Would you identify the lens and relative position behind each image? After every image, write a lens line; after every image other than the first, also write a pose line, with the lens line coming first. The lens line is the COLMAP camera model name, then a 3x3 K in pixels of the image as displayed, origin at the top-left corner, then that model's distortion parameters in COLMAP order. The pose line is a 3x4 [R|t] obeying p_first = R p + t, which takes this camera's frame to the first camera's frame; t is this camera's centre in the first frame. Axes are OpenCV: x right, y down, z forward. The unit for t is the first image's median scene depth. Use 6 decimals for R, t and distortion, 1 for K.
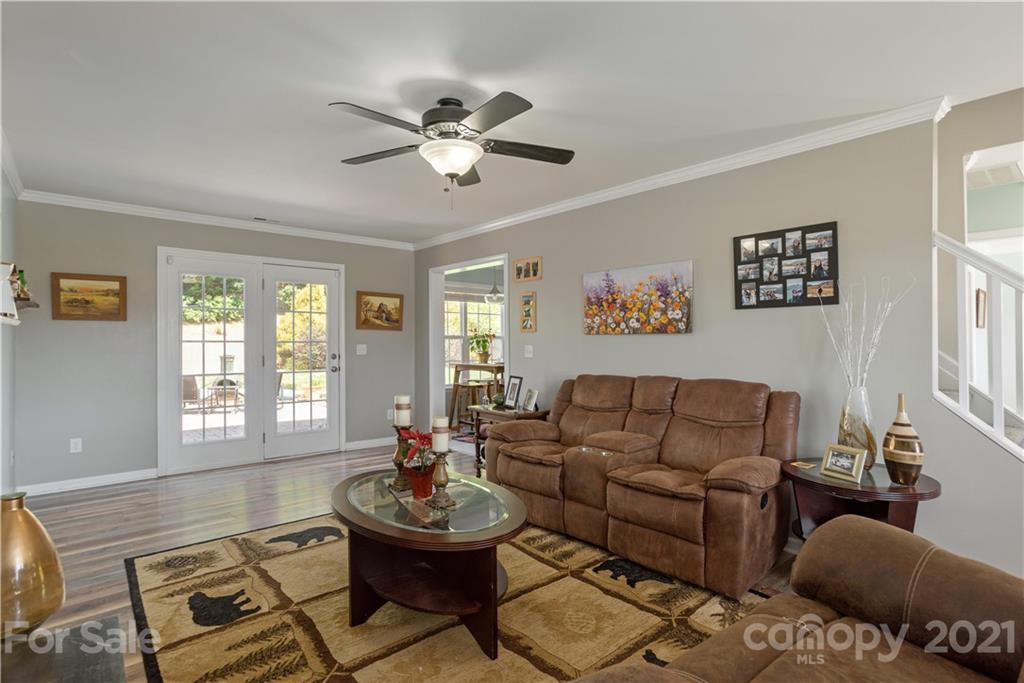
lens RADIAL K [[498.4, 0, 503.8], [0, 498.4, 343.0], [0, 0, 1]] dist [-0.020518, 0.011764]
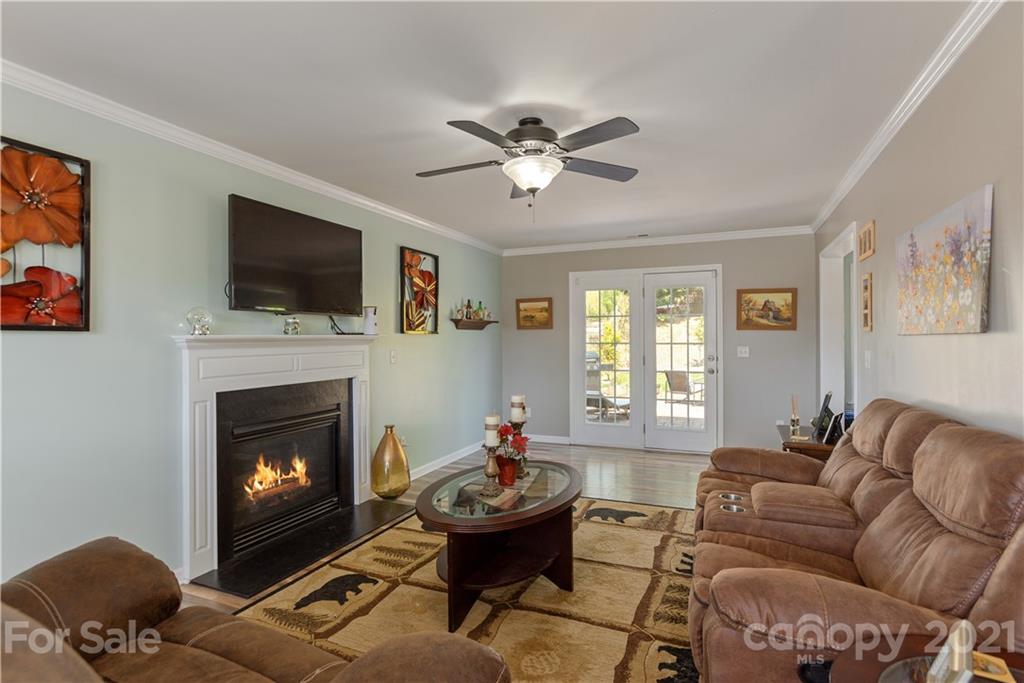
lens RADIAL K [[498.4, 0, 533.3], [0, 498.4, 347.8], [0, 0, 1]] dist [-0.020518, 0.011764]
pose [[0.461945, 0.012076, -0.886826, 0.669855], [0.001191, 0.999898, 0.014236, -0.015160], [0.886908, -0.007632, 0.461883, 0.412154]]
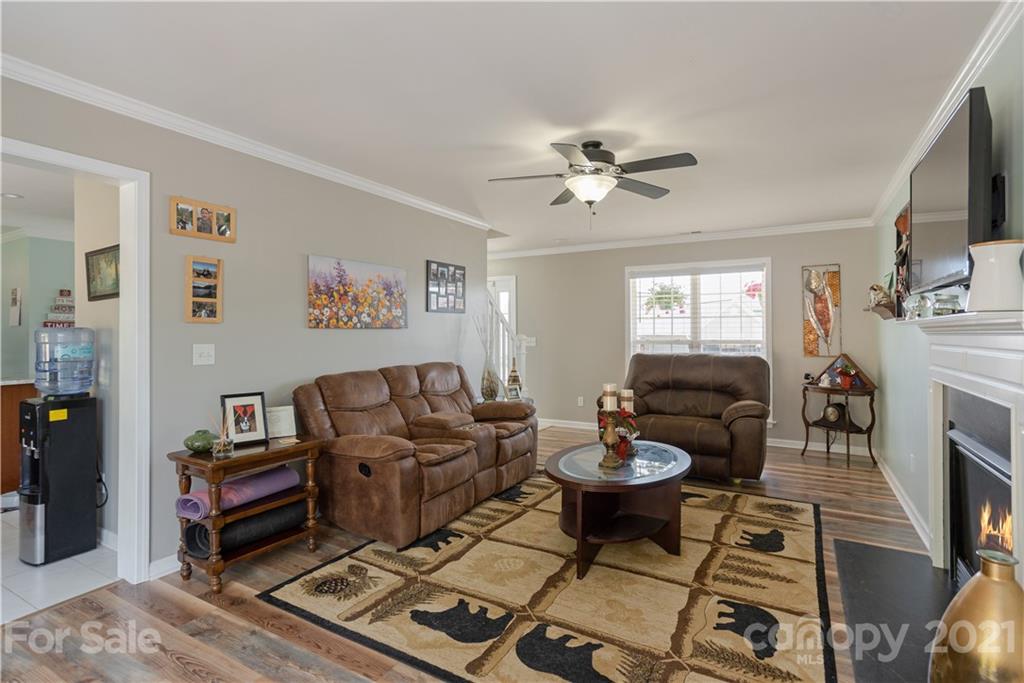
lens RADIAL K [[498.4, 0, 518.9], [0, 498.4, 336.8], [0, 0, 1]] dist [-0.020518, 0.011764]
pose [[-0.337056, -0.006682, 0.941461, -0.964776], [0.012847, 0.999849, 0.011696, -0.011436], [-0.941397, 0.016037, -0.336920, 1.273020]]
